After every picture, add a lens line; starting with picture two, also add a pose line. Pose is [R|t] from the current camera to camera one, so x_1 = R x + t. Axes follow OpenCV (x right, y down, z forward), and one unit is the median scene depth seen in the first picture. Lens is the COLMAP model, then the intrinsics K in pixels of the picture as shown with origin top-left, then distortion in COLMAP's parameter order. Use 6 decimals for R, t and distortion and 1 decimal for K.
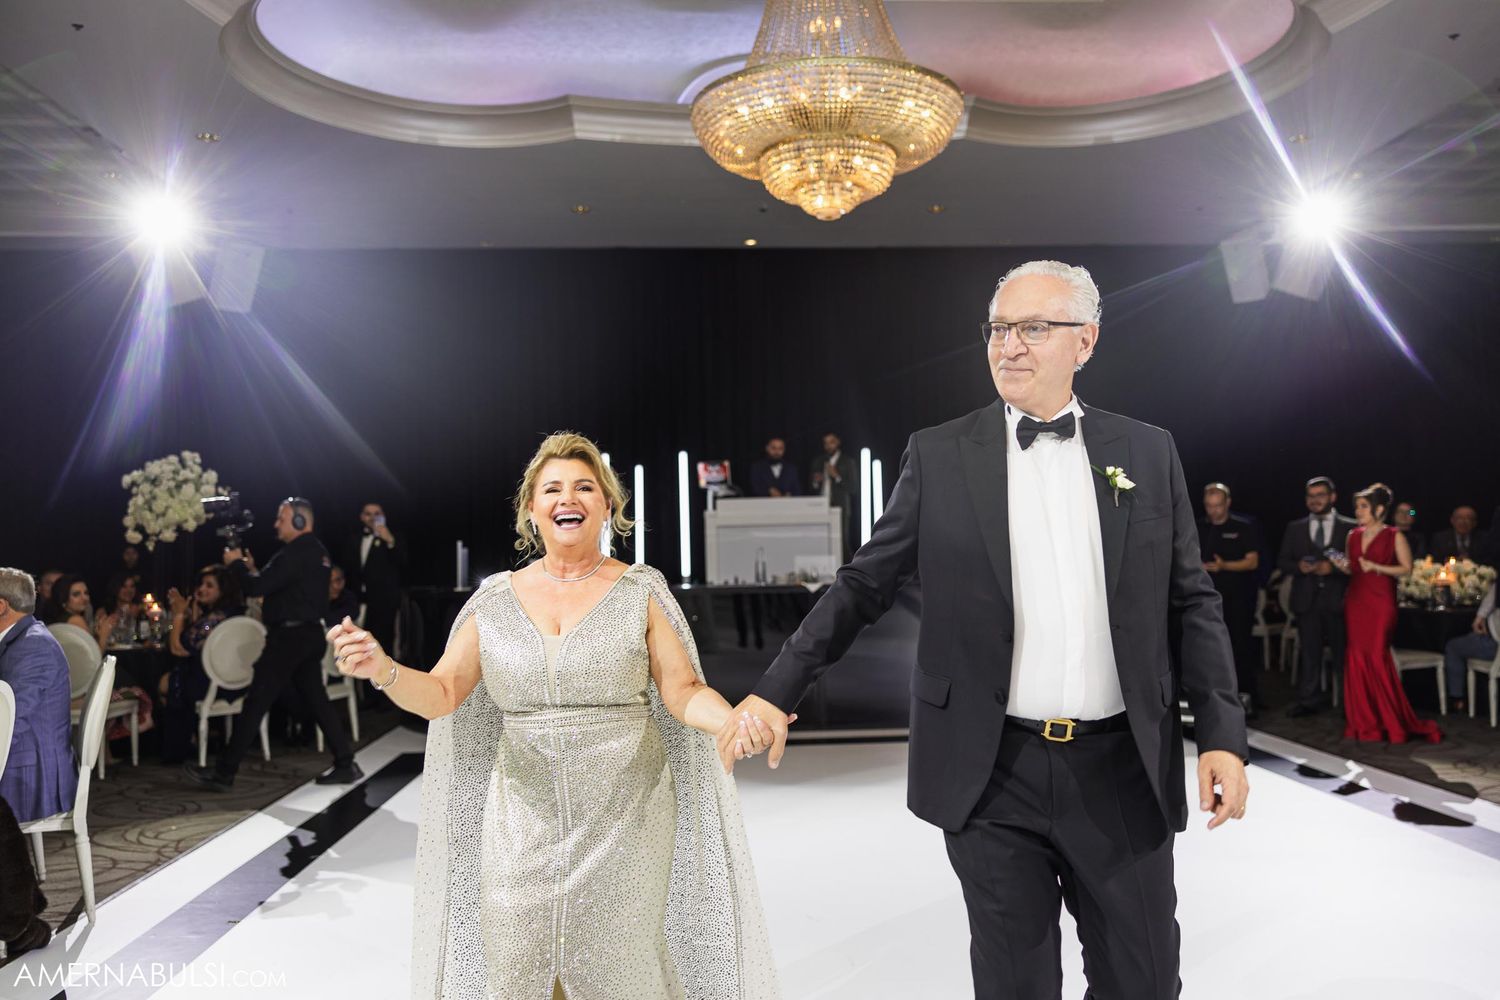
lens RADIAL K [[1045.2, 0, 749.0], [0, 1045.2, 522.4], [0, 0, 1]] dist [0.006593, 0.000663]
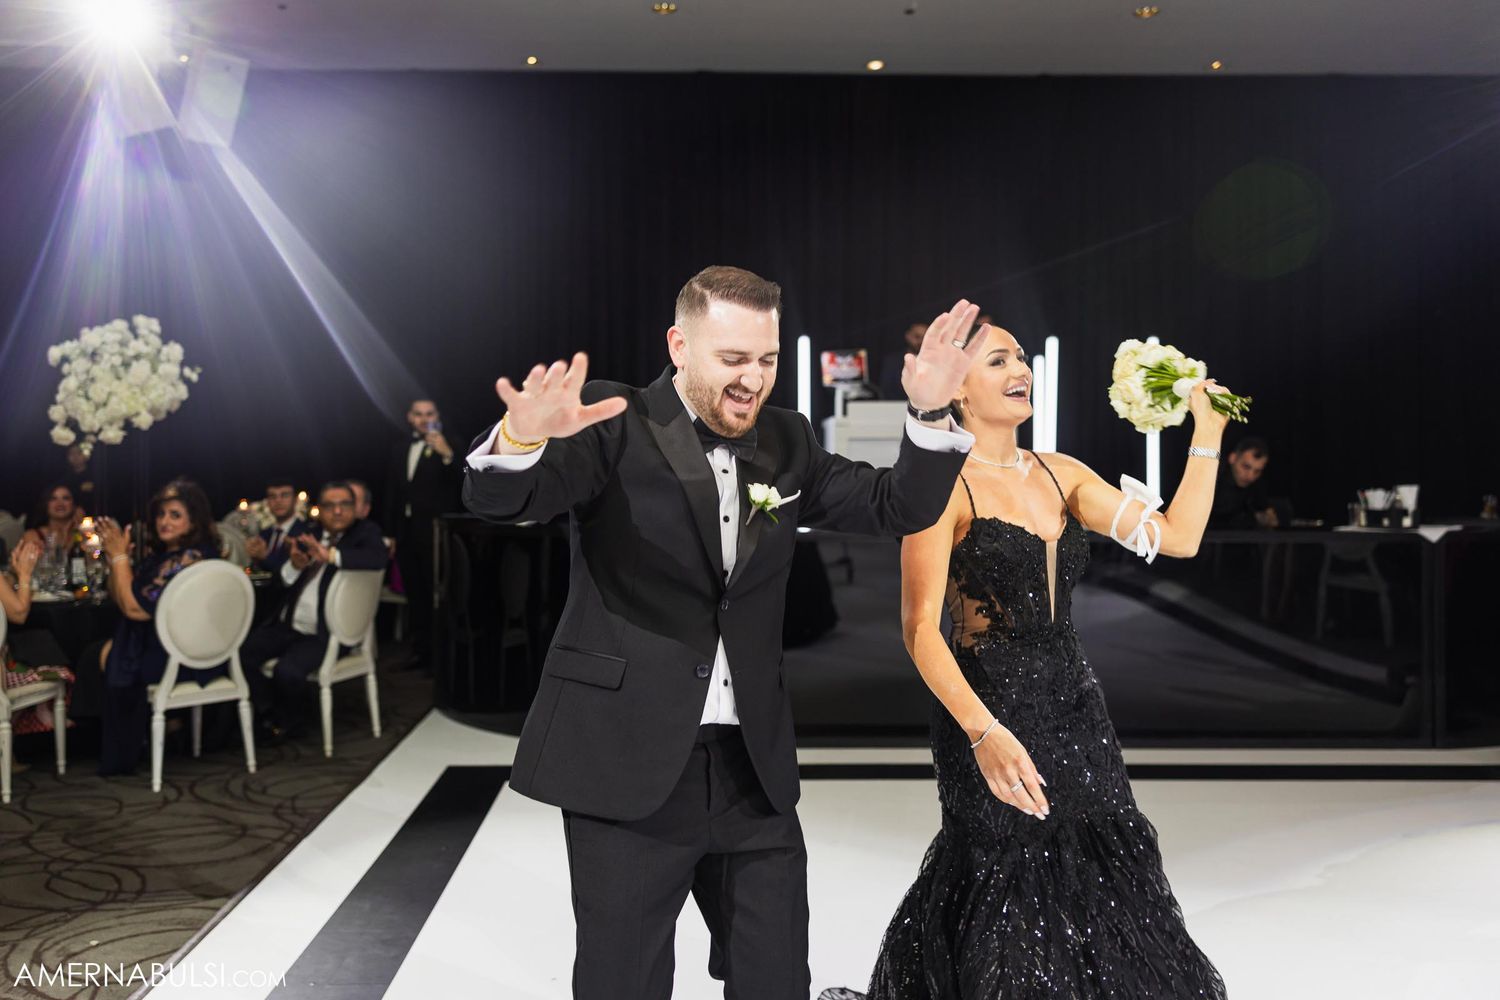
lens RADIAL K [[1218.2, 0, 750.0], [0, 1218.2, 500.0], [0, 0, 1]] dist [0.052893, -0.081344]
pose [[0.998624, 0.024183, -0.046522, -0.093938], [-0.021586, 0.998224, 0.055528, 0.001303], [0.047782, -0.054447, 0.997373, 0.205947]]
